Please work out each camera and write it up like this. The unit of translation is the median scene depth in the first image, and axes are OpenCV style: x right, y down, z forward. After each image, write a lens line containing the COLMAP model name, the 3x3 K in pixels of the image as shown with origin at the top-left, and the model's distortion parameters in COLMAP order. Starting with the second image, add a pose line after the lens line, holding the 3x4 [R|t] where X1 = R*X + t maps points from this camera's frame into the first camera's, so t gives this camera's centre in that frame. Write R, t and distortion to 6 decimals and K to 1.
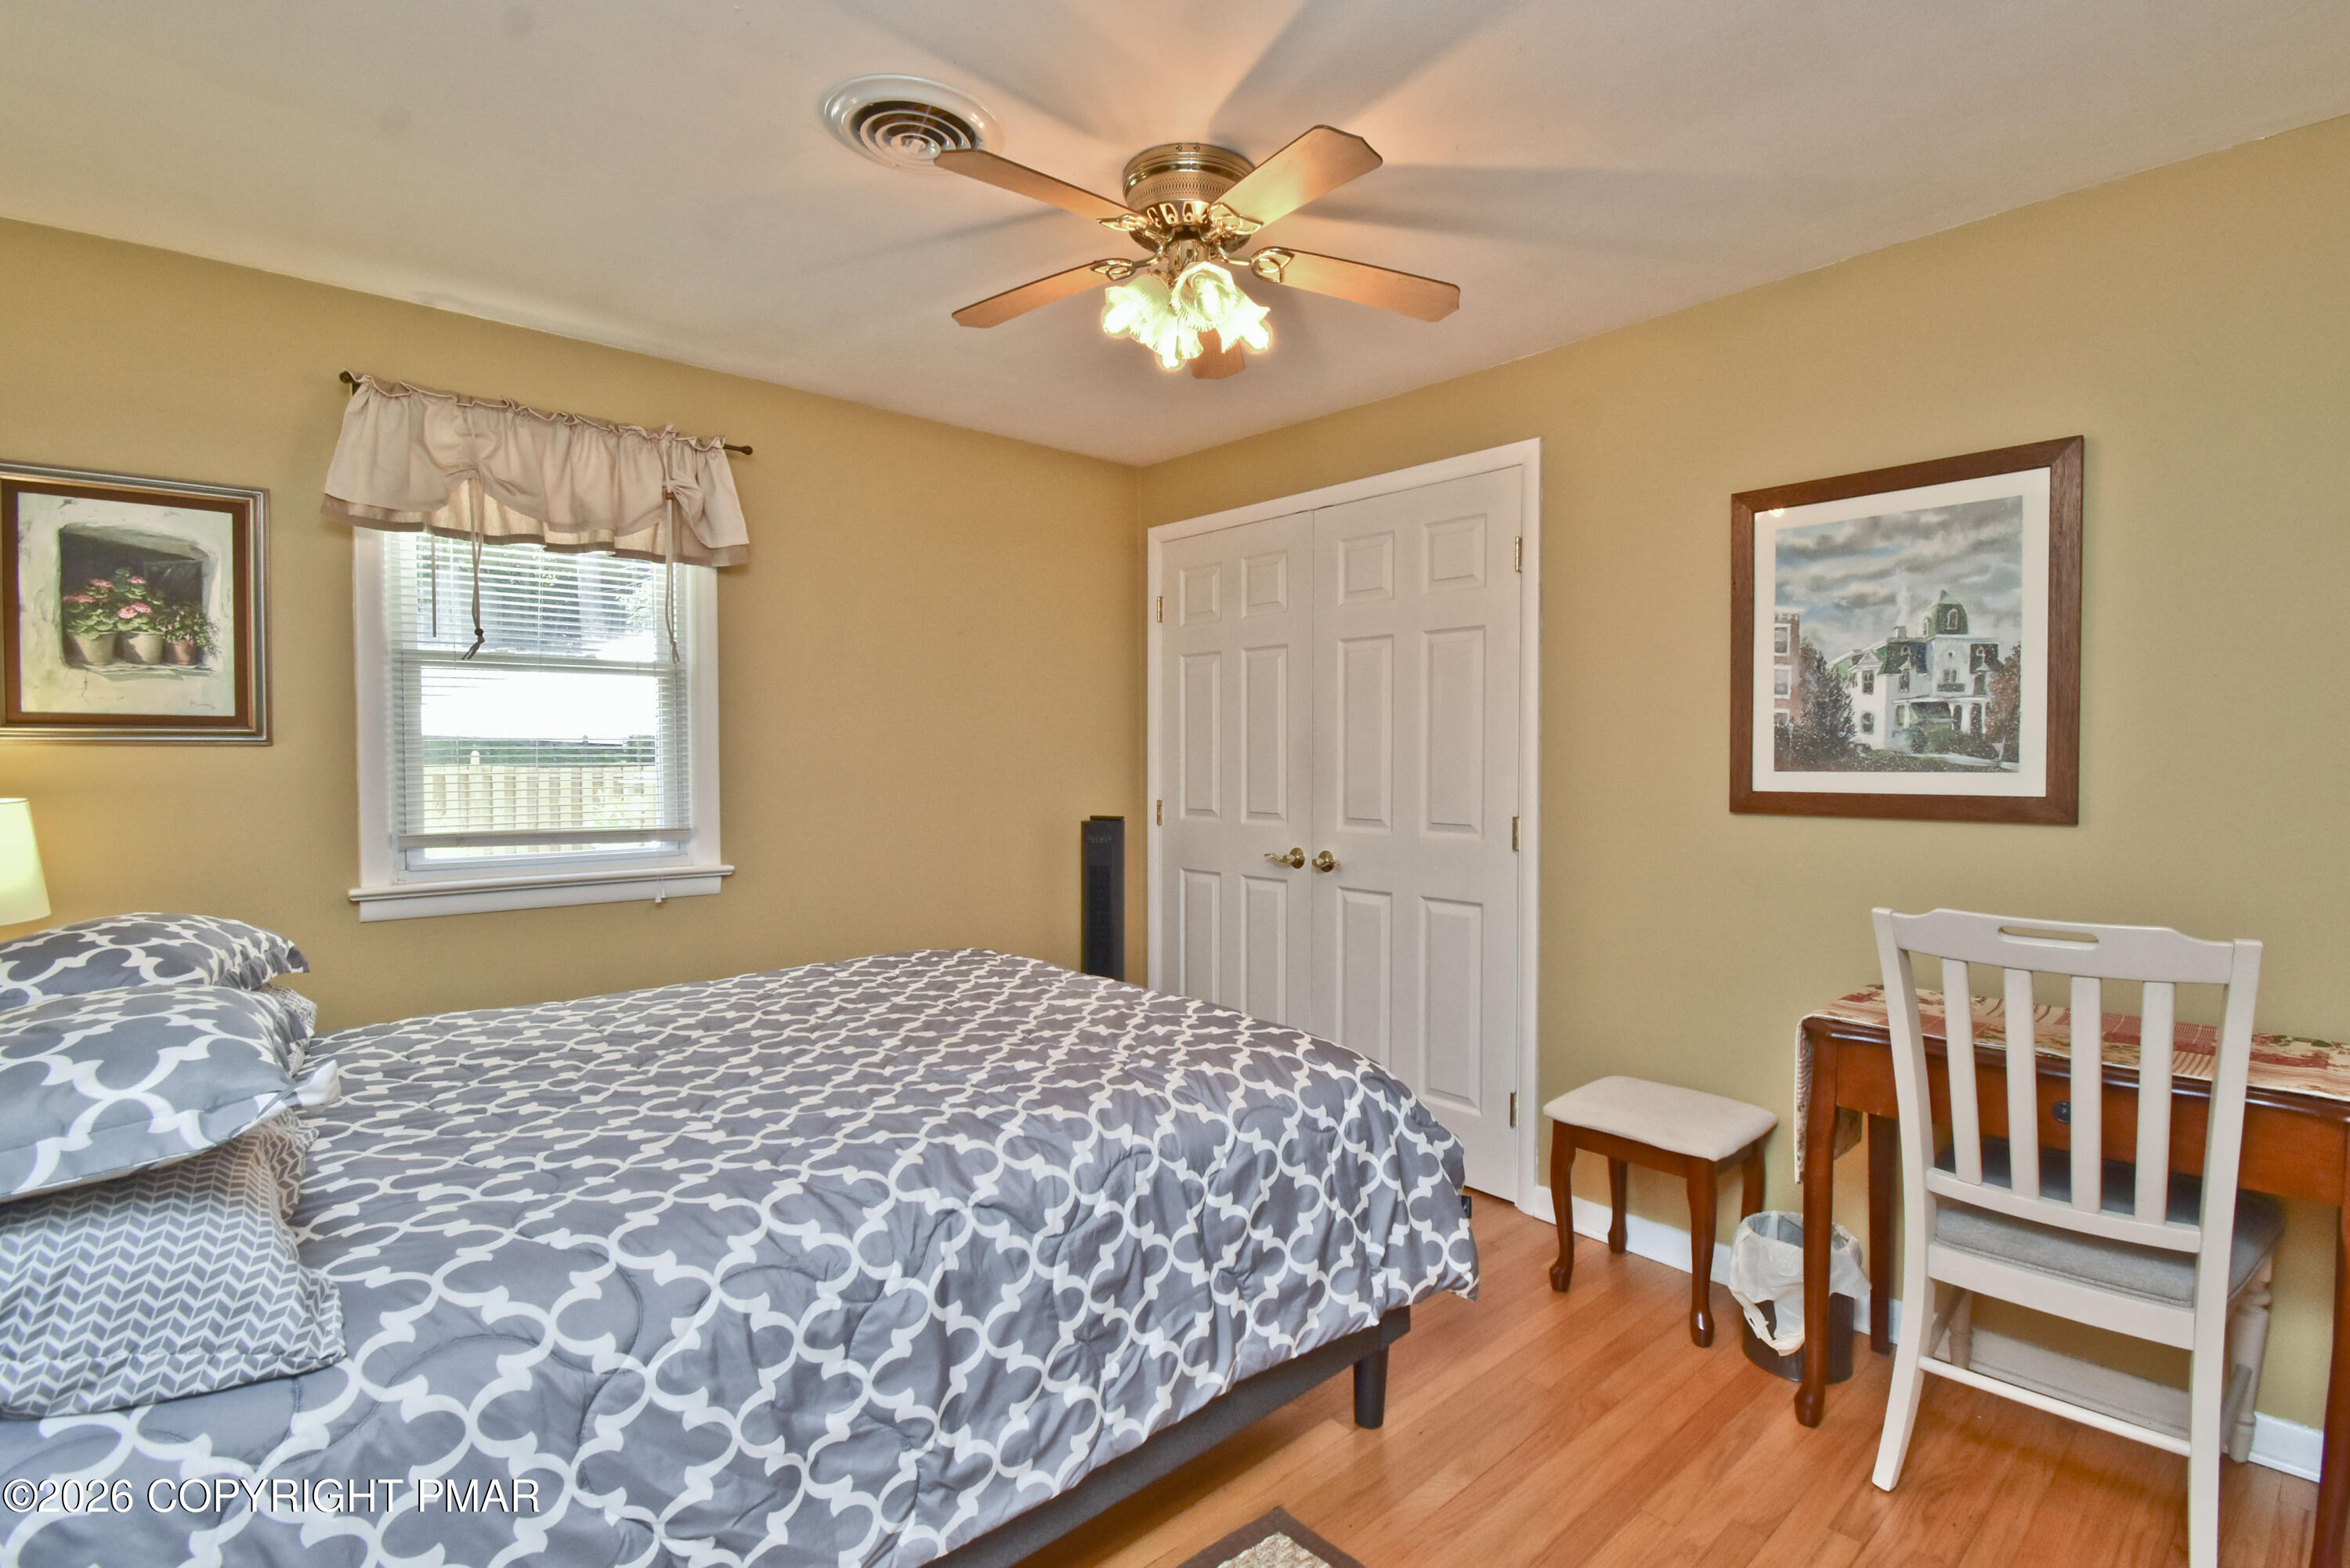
lens RADIAL K [[1086.7, 0, 1126.3], [0, 1086.7, 762.9], [0, 0, 1]] dist [0.019437, -0.025880]
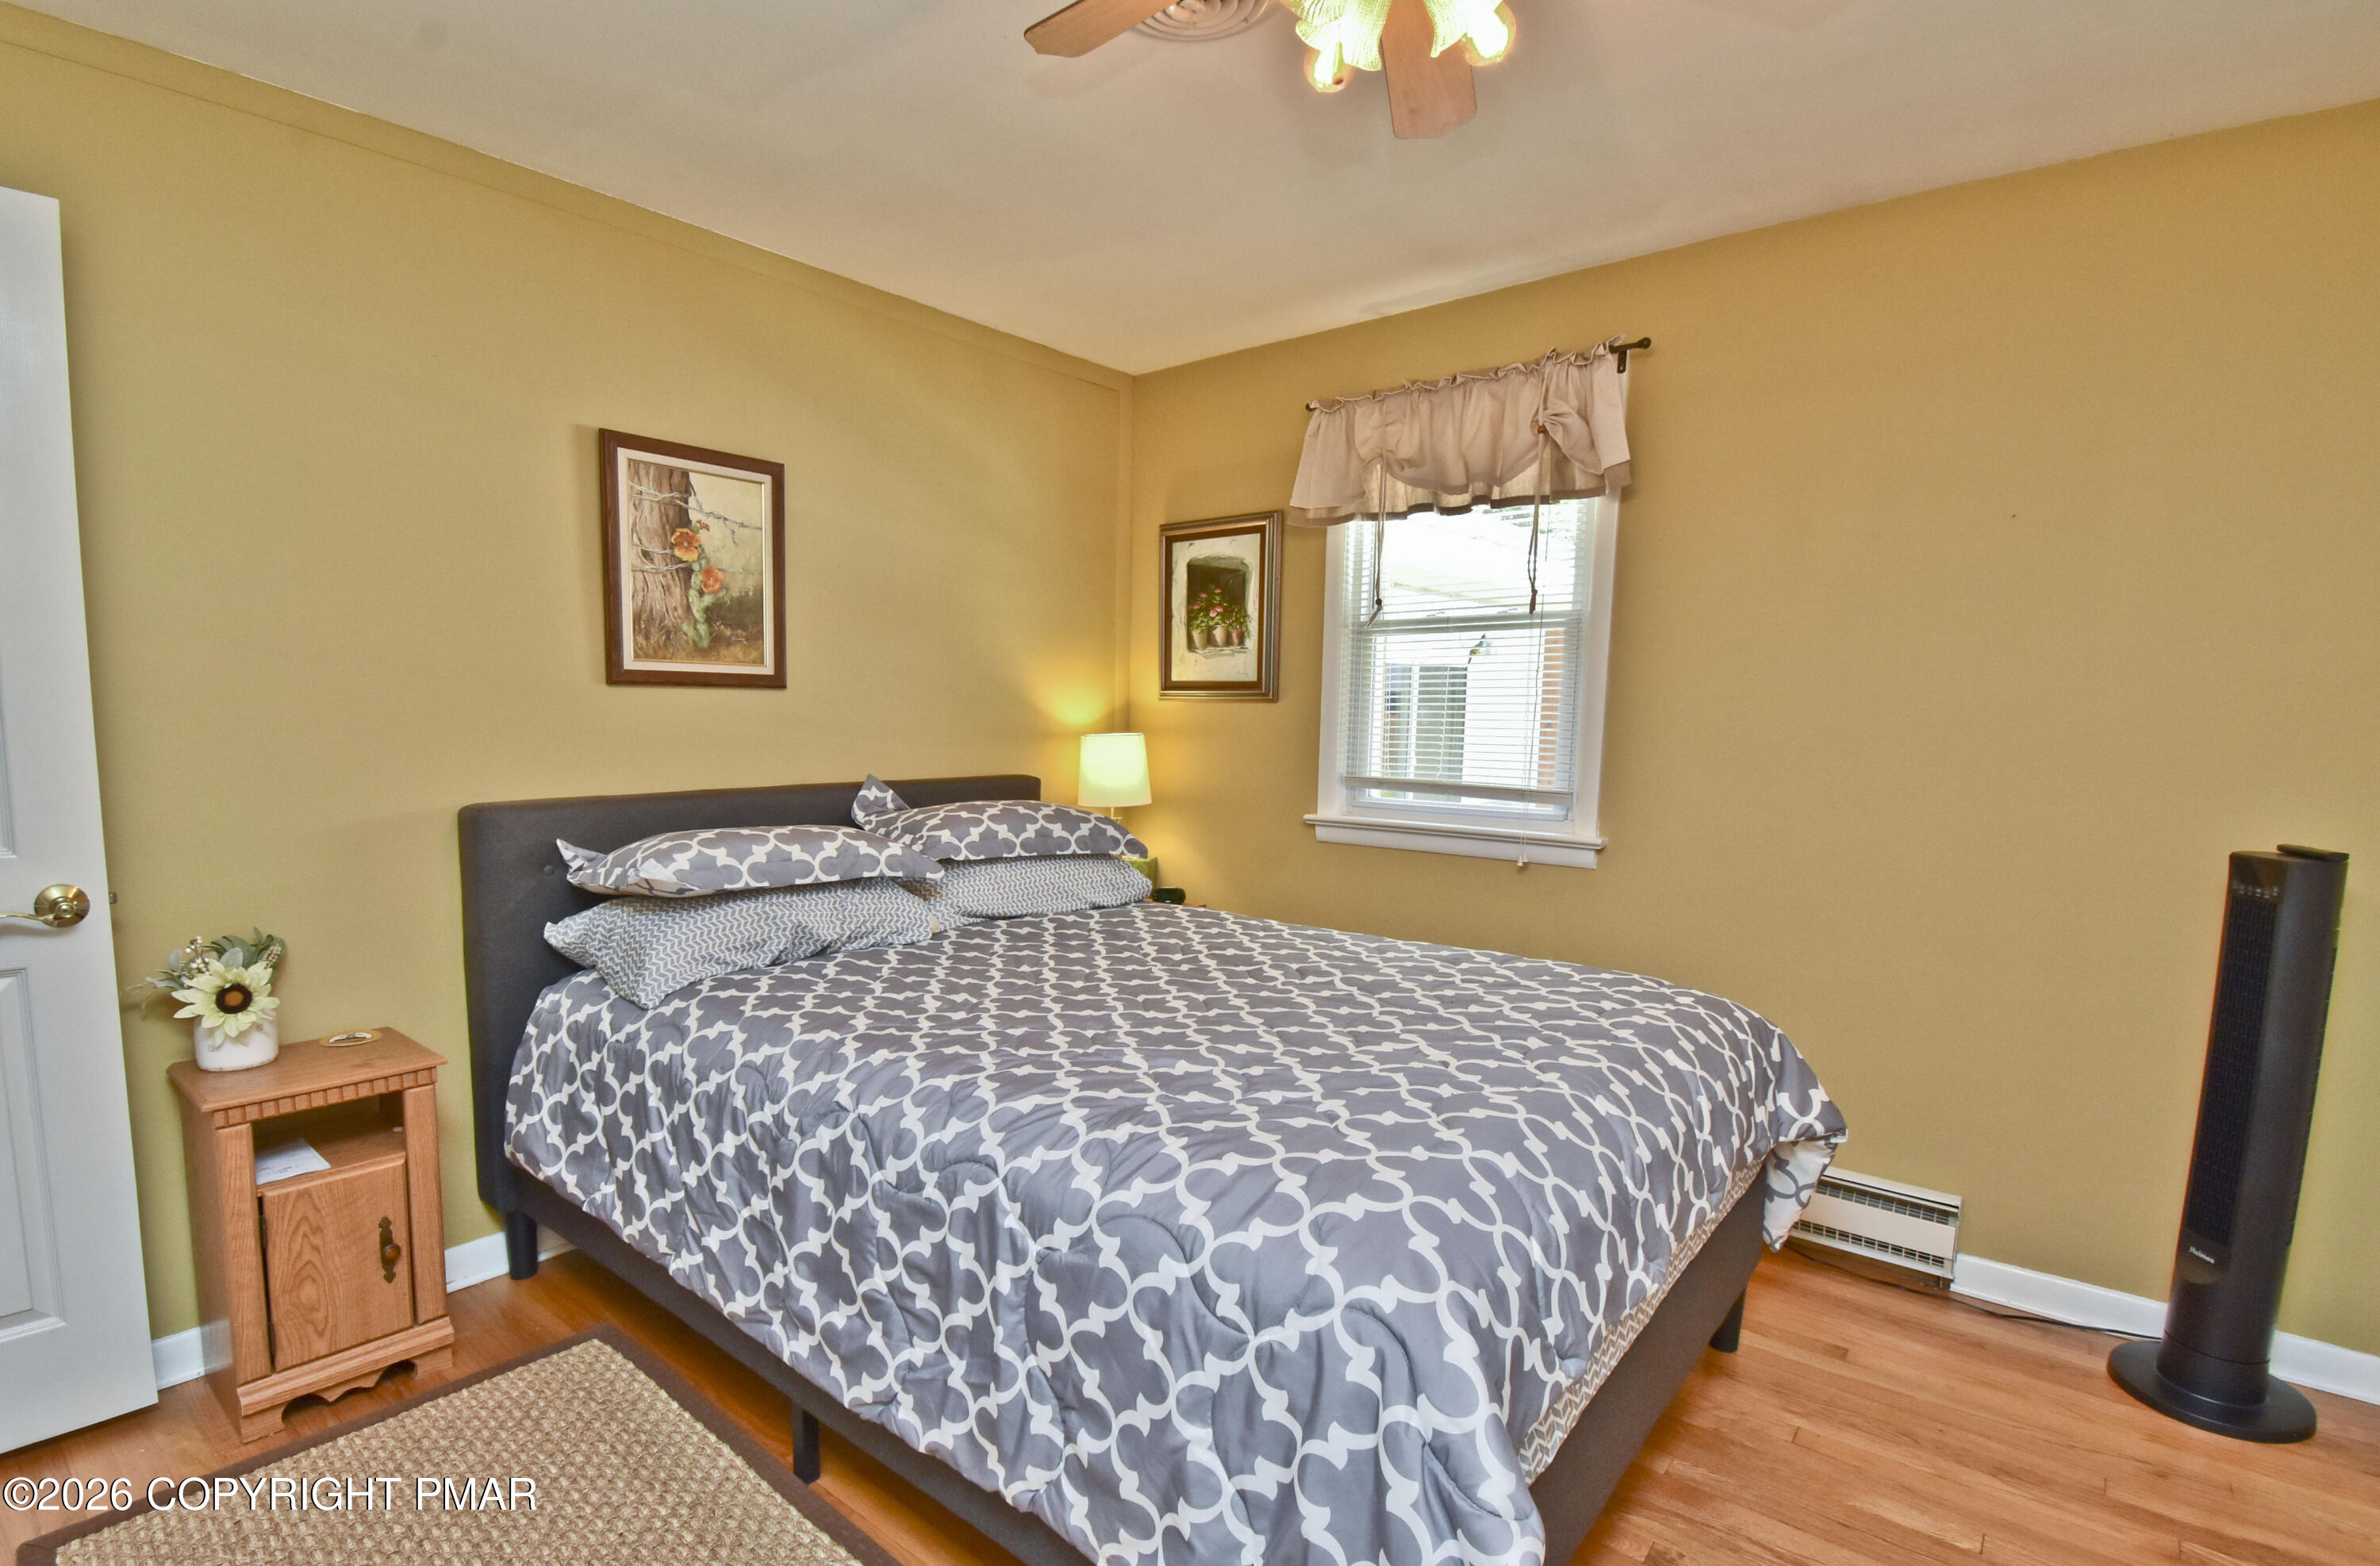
lens RADIAL K [[1094.8, 0, 1189.8], [0, 1094.8, 826.3], [0, 0, 1]] dist [-0.002104, -0.000143]
pose [[0.194735, 0.106012, -0.975110, 0.528238], [-0.020359, 0.994365, 0.104040, -0.001842], [0.980645, -0.000408, 0.195796, 0.608166]]
